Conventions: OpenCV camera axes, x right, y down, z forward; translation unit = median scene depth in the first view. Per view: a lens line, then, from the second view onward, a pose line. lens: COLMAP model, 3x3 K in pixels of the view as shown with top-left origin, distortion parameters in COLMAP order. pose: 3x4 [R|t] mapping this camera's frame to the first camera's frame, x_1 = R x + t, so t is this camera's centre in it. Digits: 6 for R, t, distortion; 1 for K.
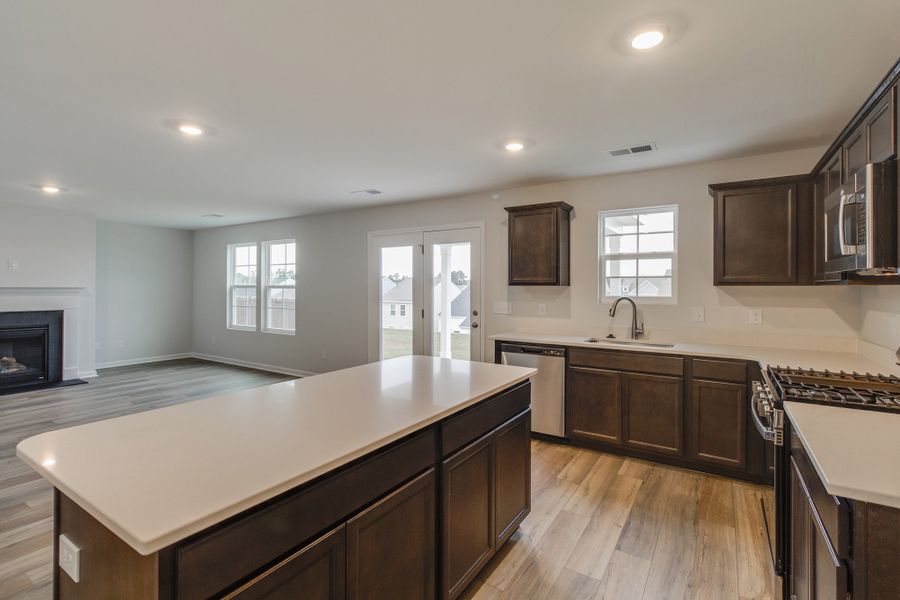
lens RADIAL K [[417.3, 0, 458.8], [0, 417.3, 288.2], [0, 0, 1]] dist [0.000803, 0.000089]
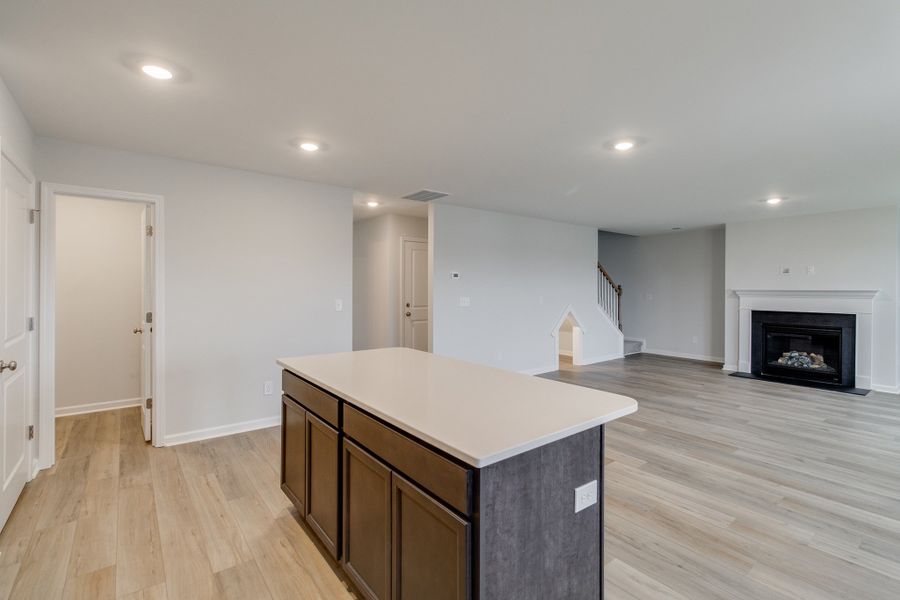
lens RADIAL K [[414.6, 0, 458.4], [0, 414.6, 287.5], [0, 0, 1]] dist [0.002522, 0.000163]
pose [[-0.326991, -0.005504, -0.945012, 0.254355], [-0.006735, 0.999971, -0.003494, 0.000887], [0.945004, 0.005223, -0.327018, 0.452379]]
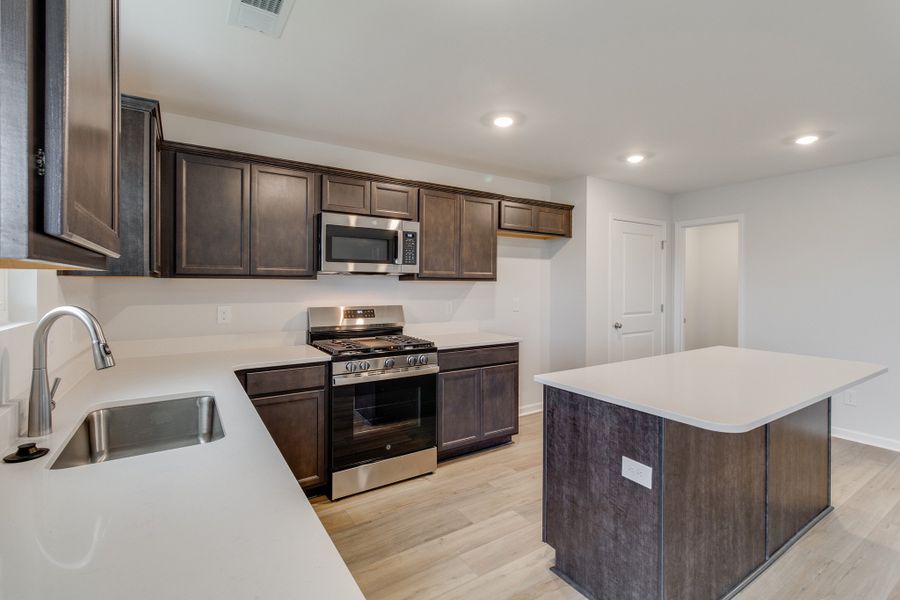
lens RADIAL K [[414.6, 0, 458.4], [0, 414.6, 287.5], [0, 0, 1]] dist [0.002522, 0.000163]
pose [[-0.911058, -0.010179, 0.412153, -0.010136], [-0.007689, 0.999941, 0.007699, 0.000754], [-0.412207, 0.003845, -0.911082, 0.742332]]
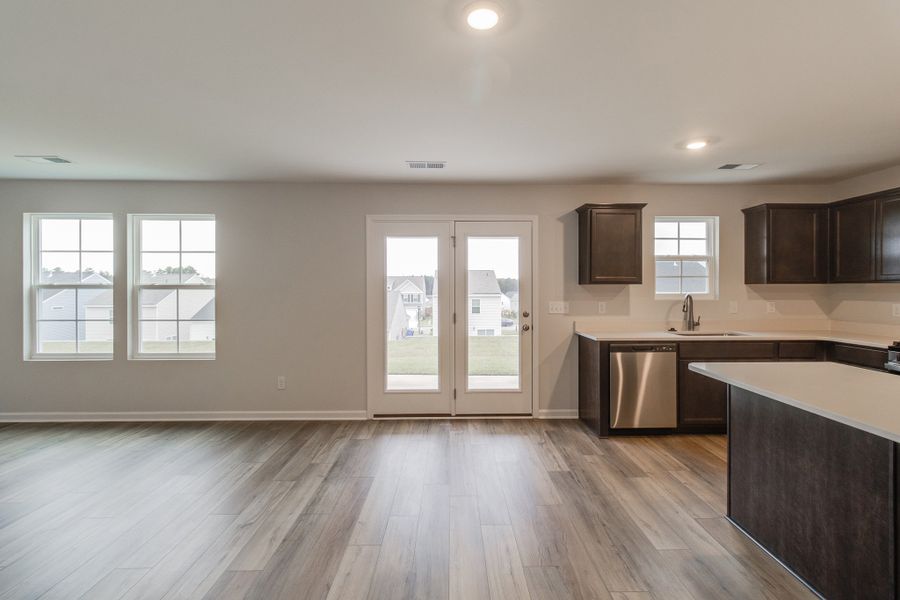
lens RADIAL K [[414.6, 0, 458.4], [0, 414.6, 287.5], [0, 0, 1]] dist [0.002522, 0.000163]
pose [[0.834333, -0.006148, 0.551226, -0.472245], [0.005043, 0.999981, 0.003519, -0.002564], [-0.551237, -0.000156, 0.834349, 0.256325]]
